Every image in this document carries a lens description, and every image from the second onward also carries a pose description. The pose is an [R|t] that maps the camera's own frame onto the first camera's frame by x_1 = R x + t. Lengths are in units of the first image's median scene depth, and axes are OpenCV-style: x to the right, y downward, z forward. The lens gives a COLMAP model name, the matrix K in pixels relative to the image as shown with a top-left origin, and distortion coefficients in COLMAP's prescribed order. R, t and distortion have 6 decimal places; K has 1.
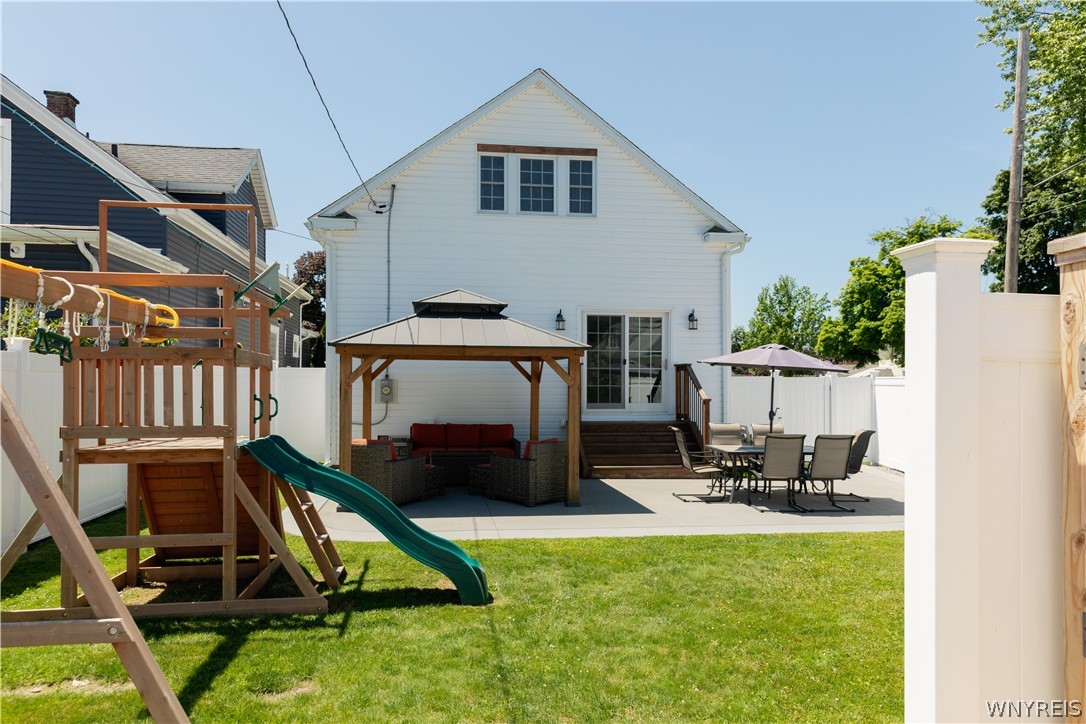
lens RADIAL K [[740.7, 0, 544.7], [0, 740.7, 386.3], [0, 0, 1]] dist [0.035078, 0.000085]
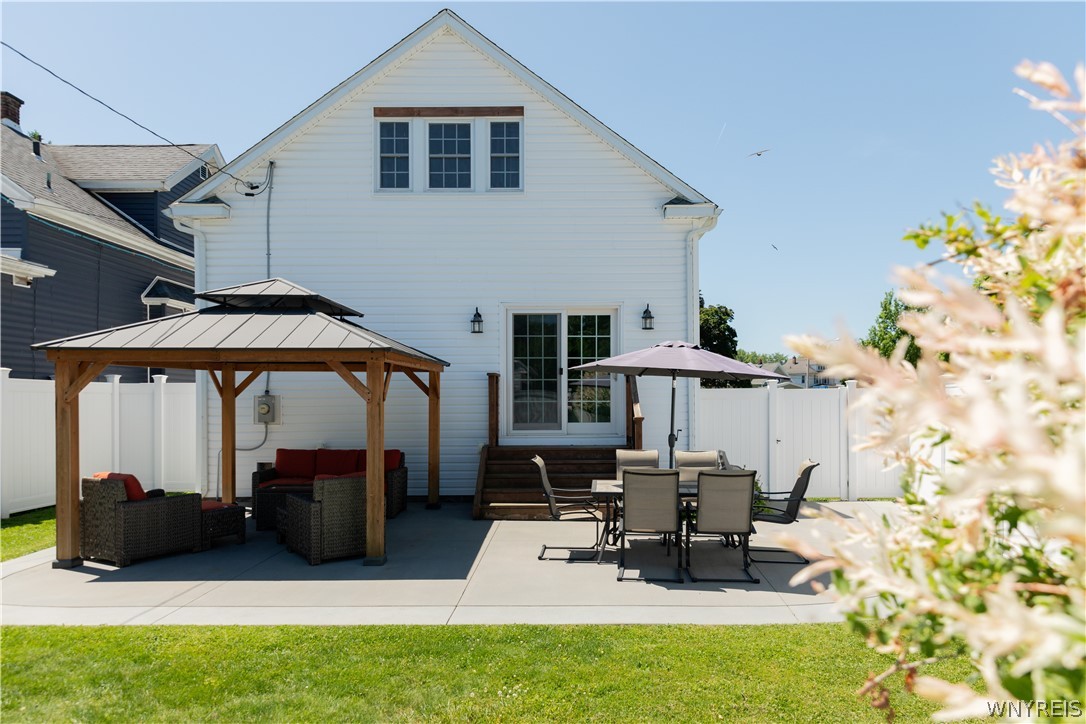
lens RADIAL K [[754.8, 0, 555.9], [0, 754.8, 408.2], [0, 0, 1]] dist [0.035558, -0.002996]
pose [[0.989551, -0.006320, -0.144044, 0.222951], [0.007189, 0.999959, 0.005511, 0.002417], [0.144003, -0.006489, 0.989556, 0.193042]]
